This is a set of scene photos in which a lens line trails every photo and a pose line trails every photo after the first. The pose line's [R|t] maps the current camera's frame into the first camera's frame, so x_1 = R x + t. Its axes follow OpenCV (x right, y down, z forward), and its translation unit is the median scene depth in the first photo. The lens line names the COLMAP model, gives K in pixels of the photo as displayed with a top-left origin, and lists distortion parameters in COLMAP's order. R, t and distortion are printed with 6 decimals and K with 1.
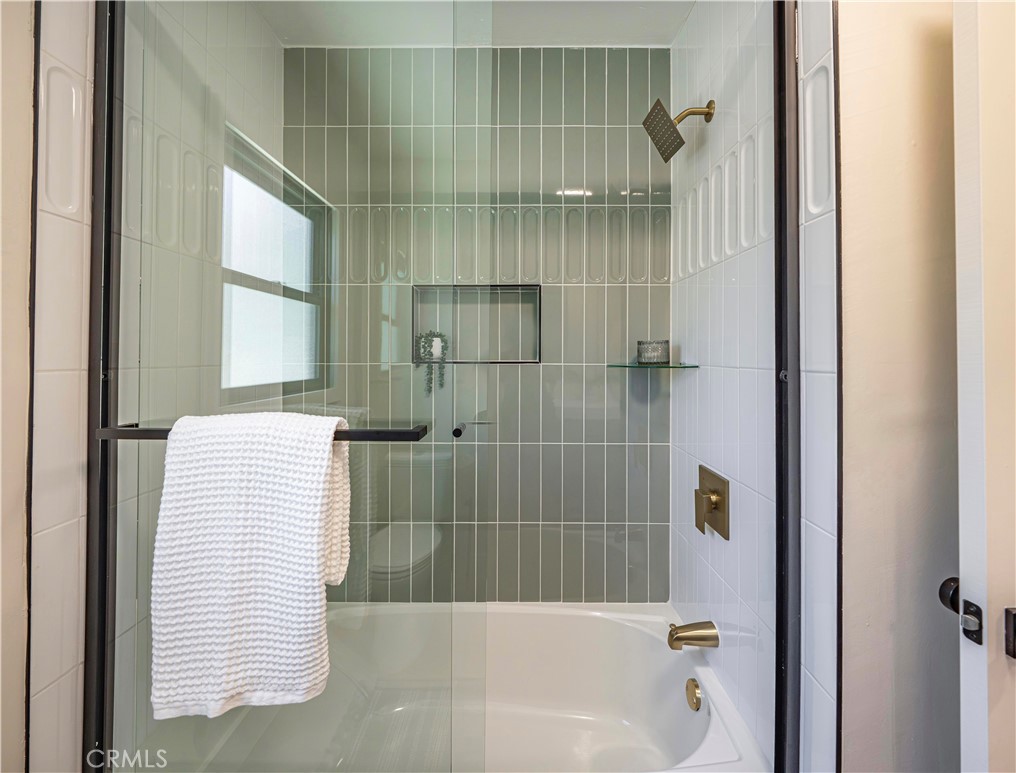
lens RADIAL K [[549.5, 0, 508.0], [0, 549.5, 386.5], [0, 0, 1]] dist [0.000306, 0.000163]
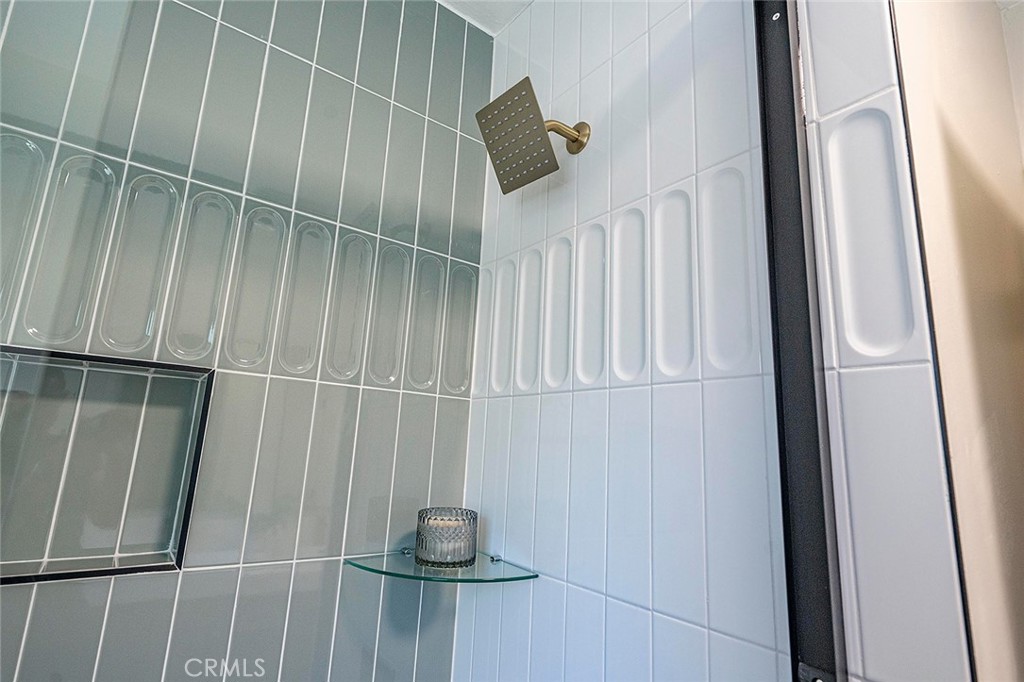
lens RADIAL K [[535.3, 0, 512.0], [0, 535.3, 341.0], [0, 0, 1]] dist [0.001450, 0.000895]
pose [[0.779412, 0.164881, 0.604427, -0.013476], [-0.055009, 0.979033, -0.196134, -0.138847], [-0.624092, 0.119620, 0.772140, 0.541224]]
